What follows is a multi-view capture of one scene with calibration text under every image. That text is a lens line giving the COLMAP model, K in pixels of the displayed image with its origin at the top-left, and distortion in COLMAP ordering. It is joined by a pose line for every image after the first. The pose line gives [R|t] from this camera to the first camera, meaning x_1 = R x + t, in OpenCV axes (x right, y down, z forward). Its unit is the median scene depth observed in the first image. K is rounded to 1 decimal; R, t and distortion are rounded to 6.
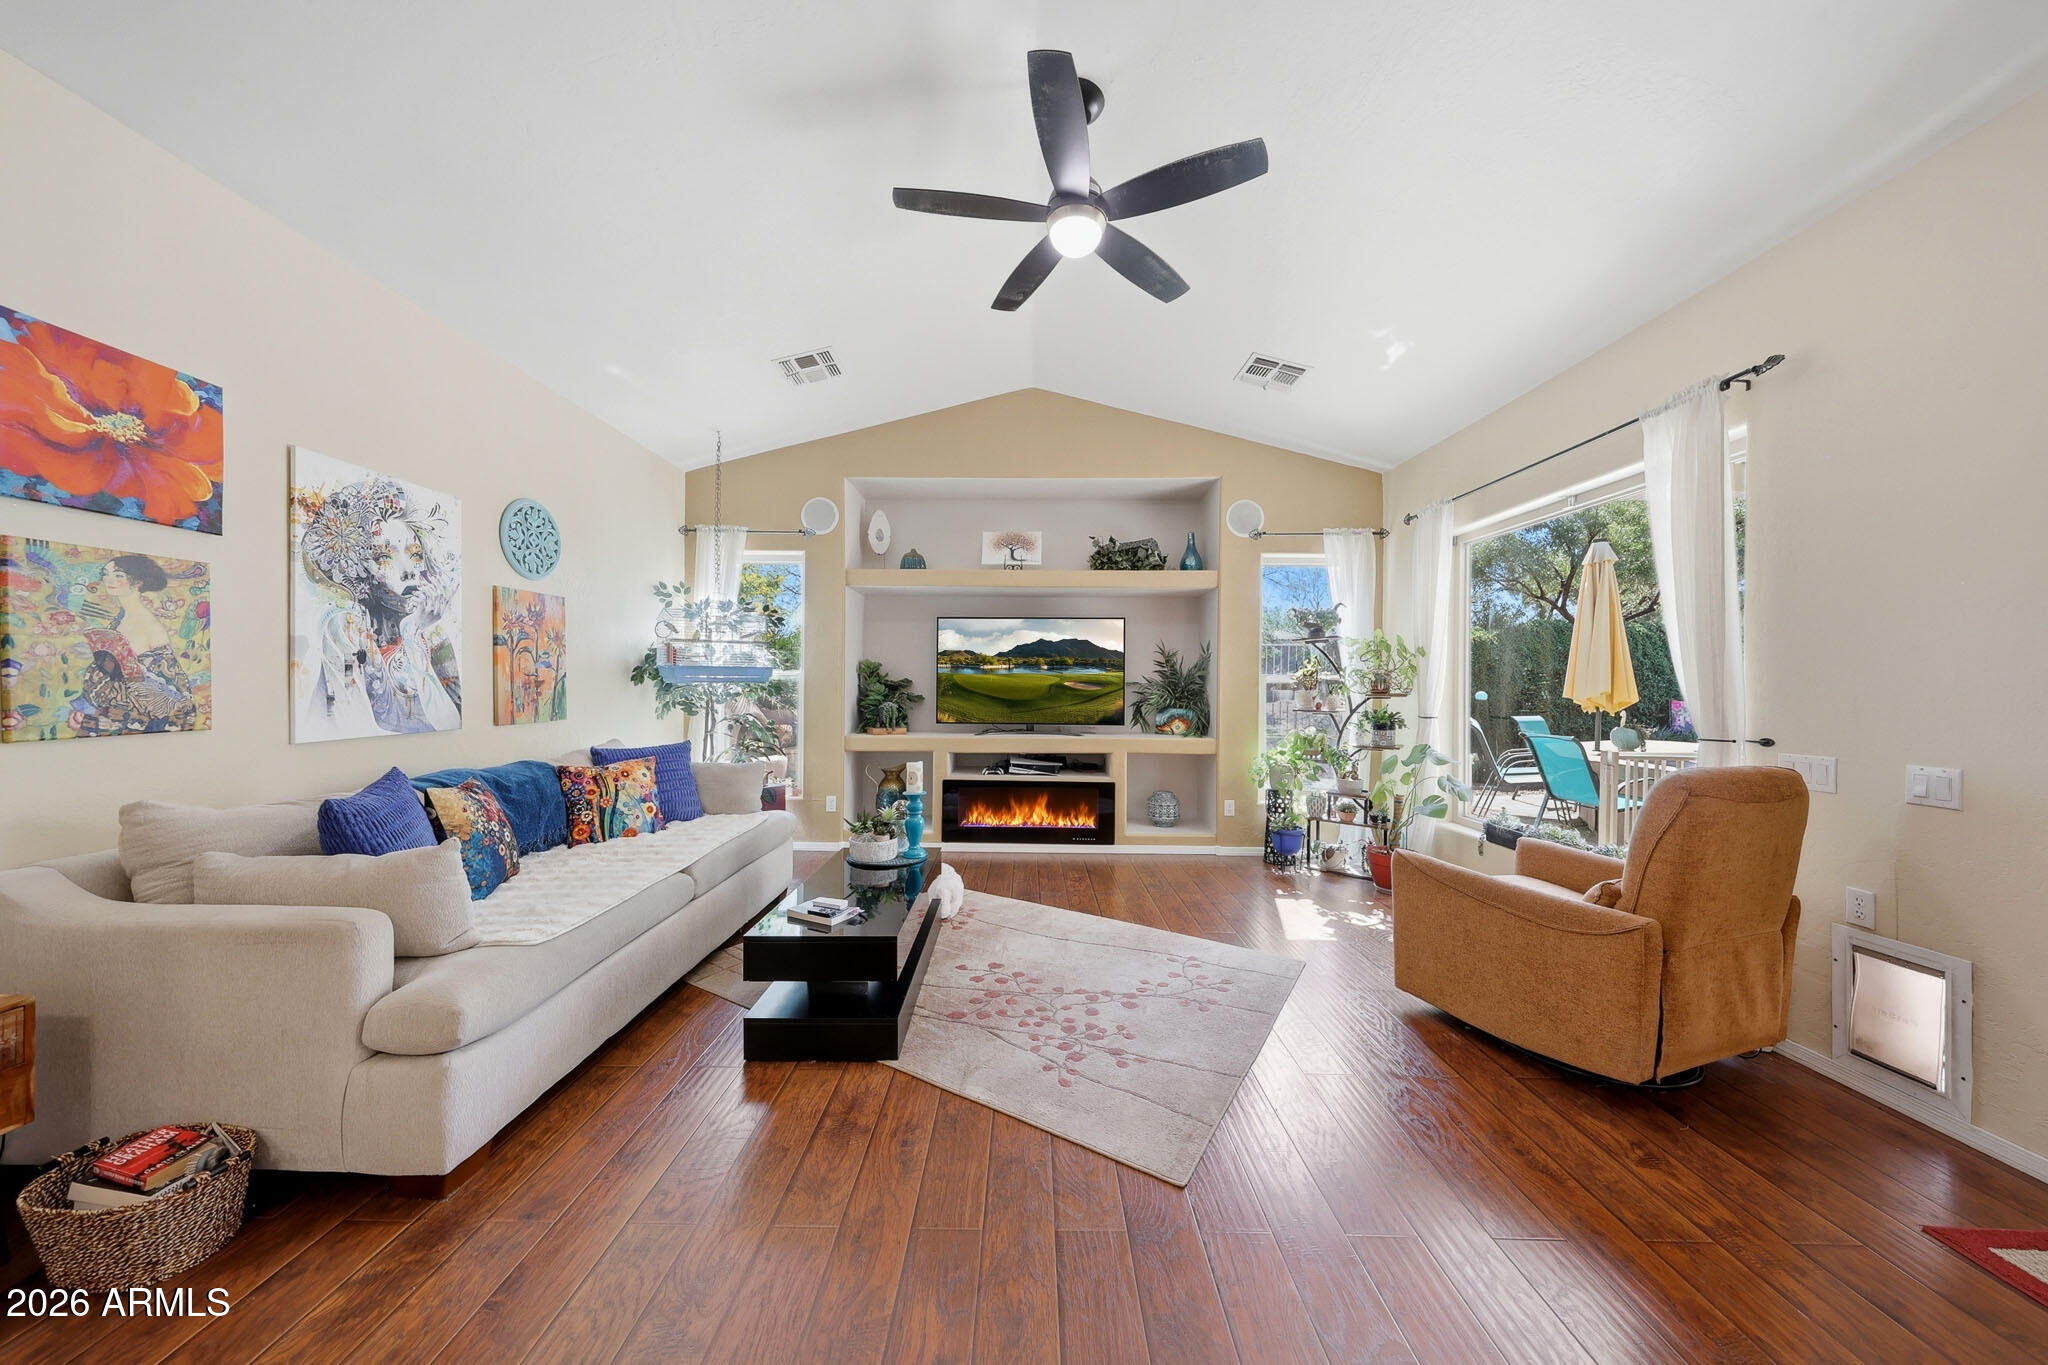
lens RADIAL K [[620.0, 0, 1024.0], [0, 620.0, 682.5], [0, 0, 1]] dist [0.000306, -0.000062]
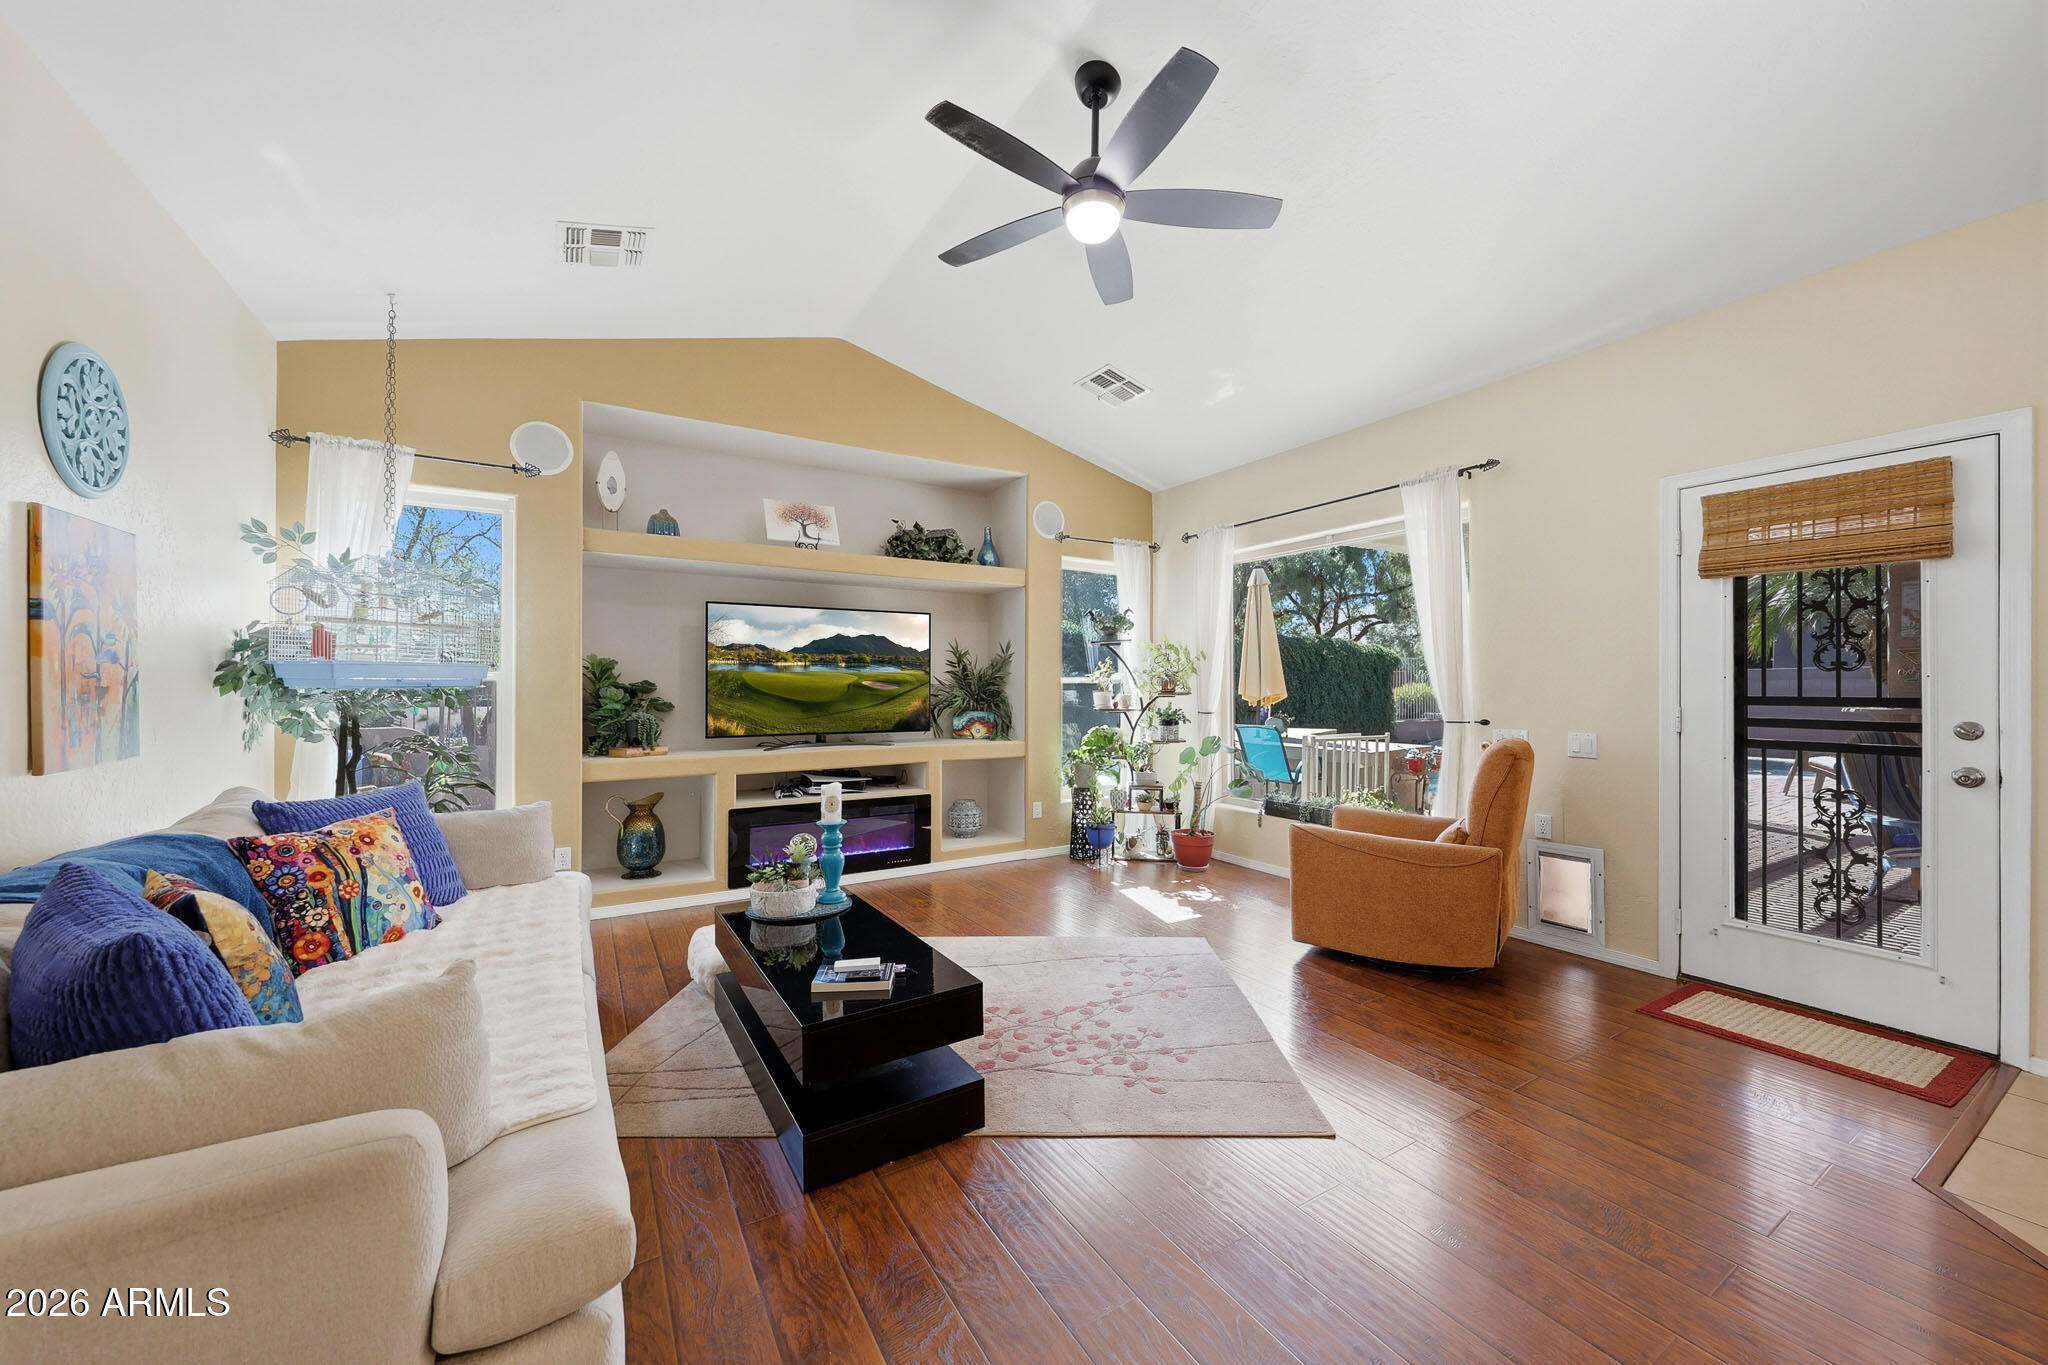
lens RADIAL K [[698.7, 0, 996.3], [0, 698.7, 681.2], [0, 0, 1]] dist [0.000753, 0.000004]
pose [[0.868608, -0.003890, 0.495485, -0.390570], [0.005418, 0.999984, -0.001648, -0.002614], [-0.495470, 0.004117, 0.868615, 0.088733]]
